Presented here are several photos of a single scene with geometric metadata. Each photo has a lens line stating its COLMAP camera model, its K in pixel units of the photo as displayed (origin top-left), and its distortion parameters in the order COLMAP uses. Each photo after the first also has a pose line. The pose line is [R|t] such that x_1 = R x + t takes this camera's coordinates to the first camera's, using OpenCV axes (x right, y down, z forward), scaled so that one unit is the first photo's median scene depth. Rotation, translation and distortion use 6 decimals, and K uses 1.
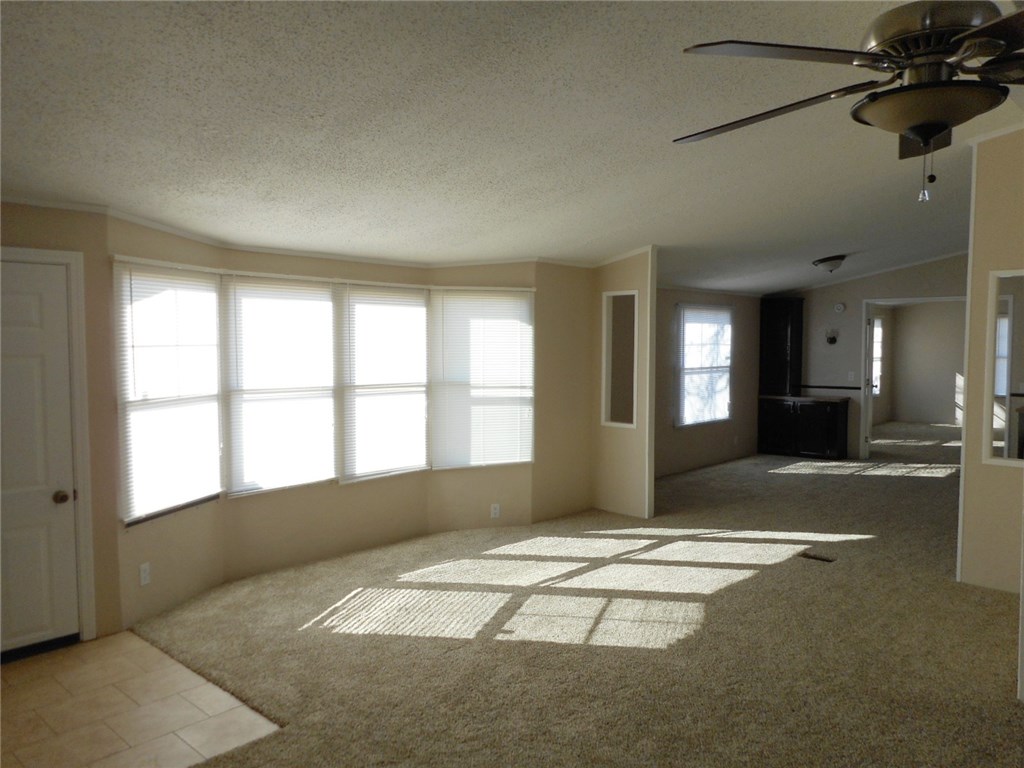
lens RADIAL K [[772.8, 0, 507.1], [0, 772.8, 382.1], [0, 0, 1]] dist [-0.002316, -0.001473]
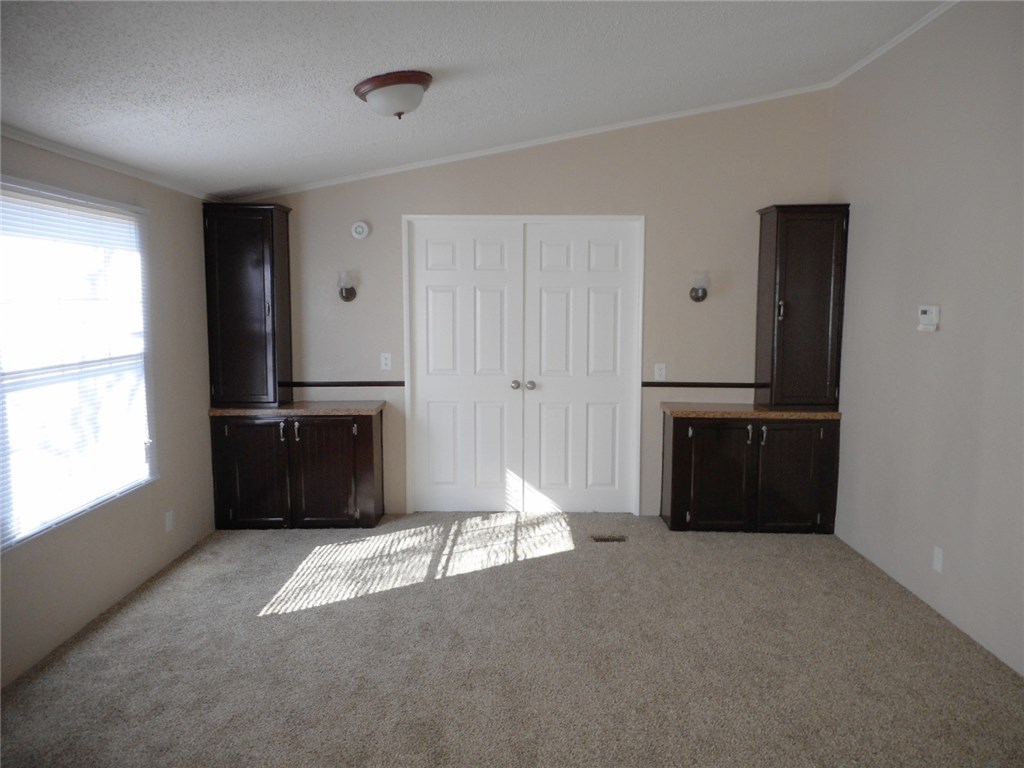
lens RADIAL K [[772.8, 0, 502.6], [0, 772.8, 383.2], [0, 0, 1]] dist [-0.002316, -0.001473]
pose [[0.742364, -0.071041, 0.666220, 0.151817], [0.040141, 0.997292, 0.061615, -0.022510], [-0.668793, -0.018998, 0.743206, 0.555389]]
